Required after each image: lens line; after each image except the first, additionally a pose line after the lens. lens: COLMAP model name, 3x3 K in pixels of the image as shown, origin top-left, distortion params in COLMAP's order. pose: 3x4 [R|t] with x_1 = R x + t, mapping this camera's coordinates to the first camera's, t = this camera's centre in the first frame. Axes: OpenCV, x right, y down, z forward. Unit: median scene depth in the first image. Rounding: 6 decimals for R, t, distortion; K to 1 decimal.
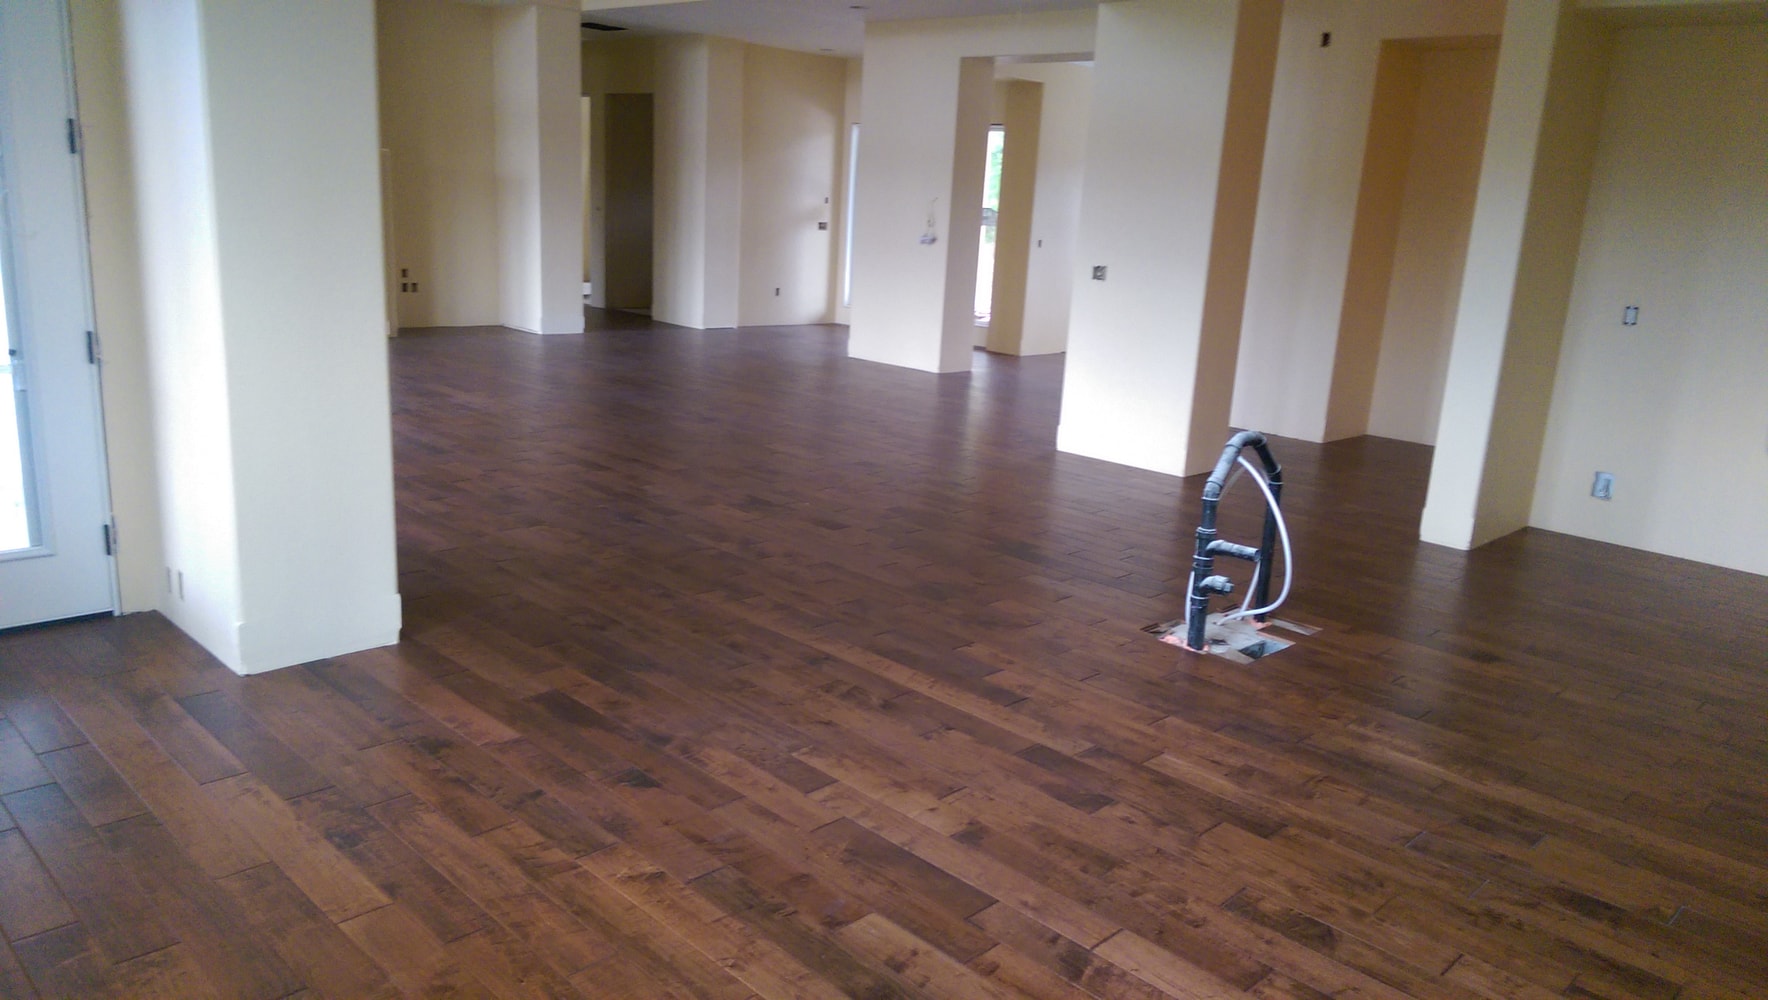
lens RADIAL K [[1269.4, 0, 884.0], [0, 1269.4, 500.0], [0, 0, 1]] dist [0.112155, -0.171455]
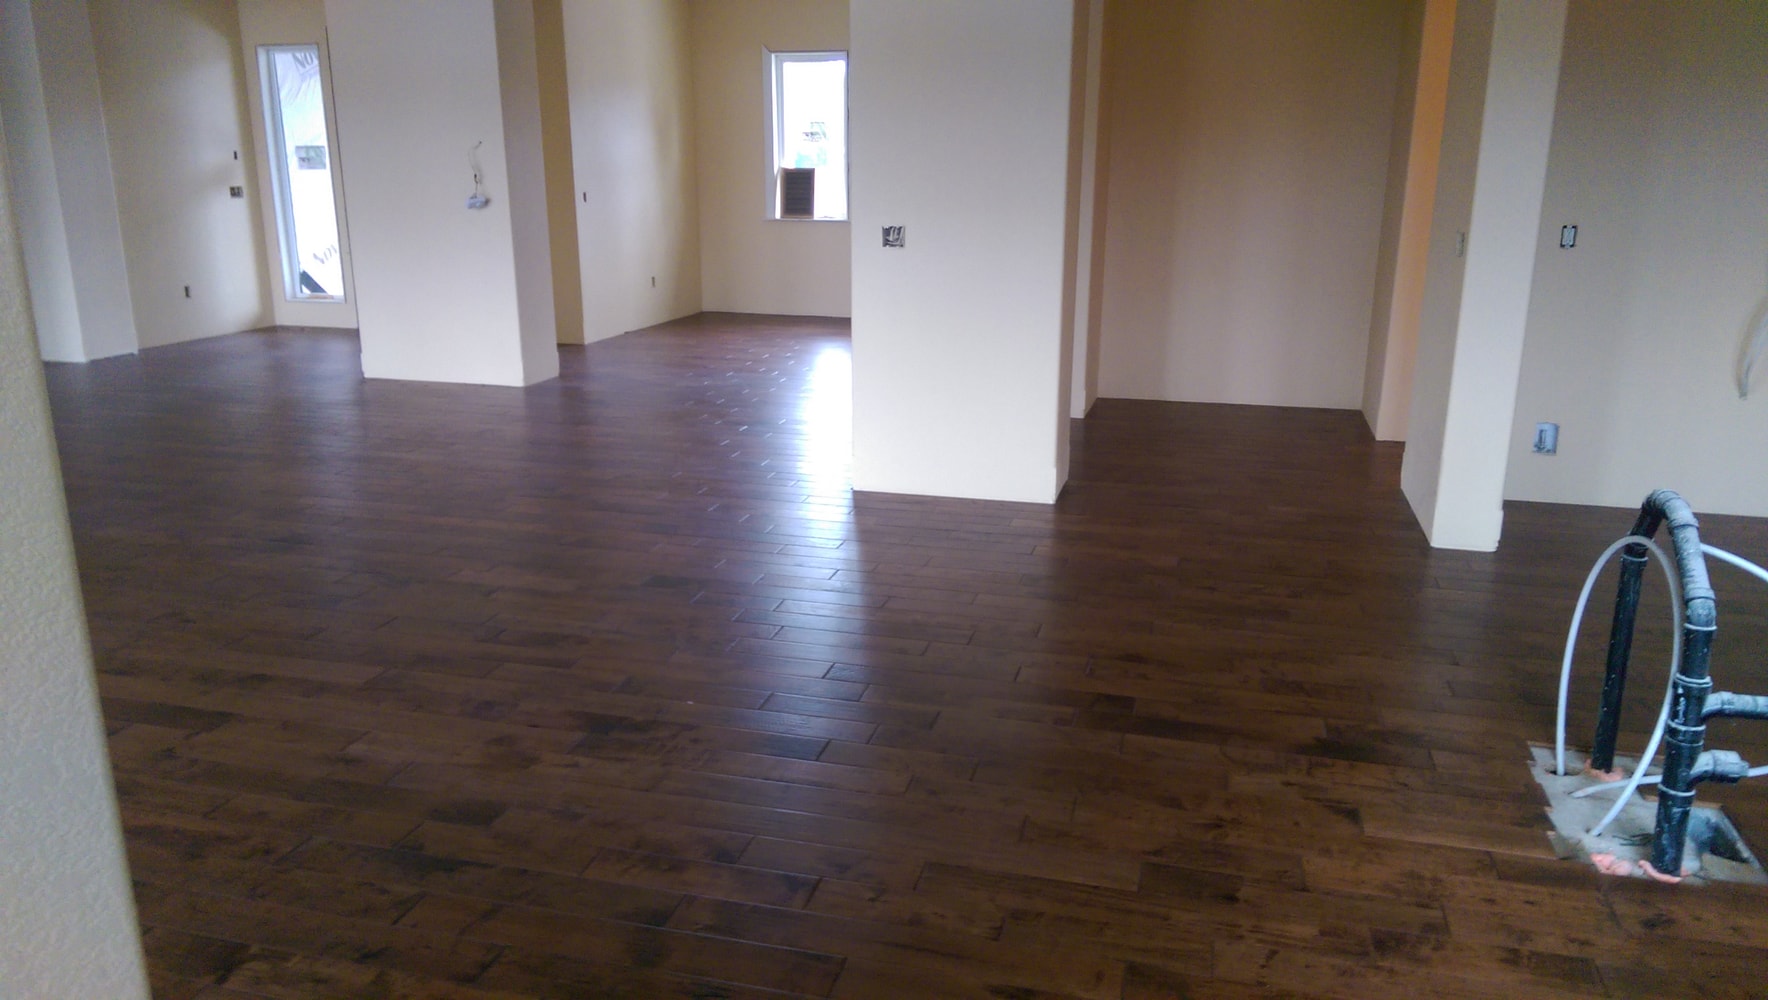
lens RADIAL K [[1269.4, 0, 884.0], [0, 1269.4, 500.0], [0, 0, 1]] dist [0.112155, -0.171455]
pose [[0.867682, -0.181488, 0.462807, -0.129660], [0.160575, 0.983393, 0.084584, -0.066629], [-0.470472, 0.000923, 0.882415, 0.267954]]
